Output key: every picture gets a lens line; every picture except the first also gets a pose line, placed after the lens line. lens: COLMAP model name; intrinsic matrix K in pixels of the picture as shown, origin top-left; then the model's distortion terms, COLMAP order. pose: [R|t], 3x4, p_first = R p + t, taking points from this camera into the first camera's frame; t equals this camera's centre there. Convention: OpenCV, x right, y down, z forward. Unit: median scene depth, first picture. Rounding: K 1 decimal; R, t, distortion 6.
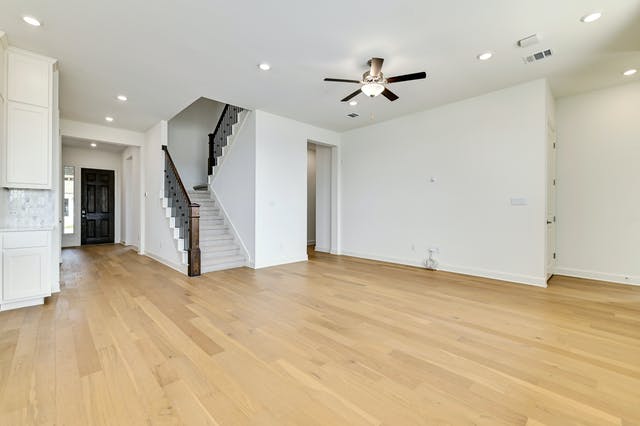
lens RADIAL K [[277.8, 0, 327.7], [0, 277.8, 210.3], [0, 0, 1]] dist [0.003189, 0.000105]
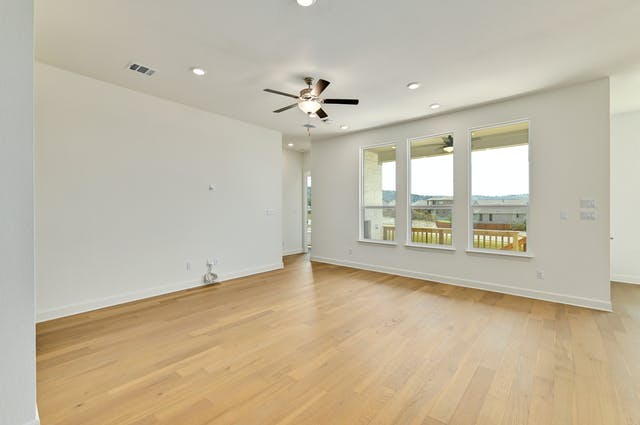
lens RADIAL K [[273.7, 0, 316.3], [0, 273.7, 207.4], [0, 0, 1]] dist [0.016142, -0.000094]
pose [[-0.069799, 0.000649, 0.997561, -0.840306], [-0.004464, 0.999990, -0.000963, -0.066150], [-0.997551, -0.004520, -0.069795, 1.022437]]
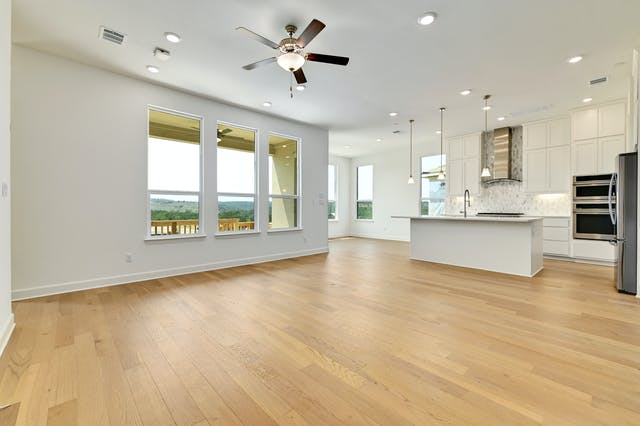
lens RADIAL K [[273.7, 0, 316.3], [0, 273.7, 207.9], [0, 0, 1]] dist [0.016142, -0.000094]
pose [[-0.998522, 0.003356, 0.054246, 0.044856], [0.003028, 0.999977, -0.006127, 0.010650], [-0.054265, -0.005954, -0.998509, 1.785170]]
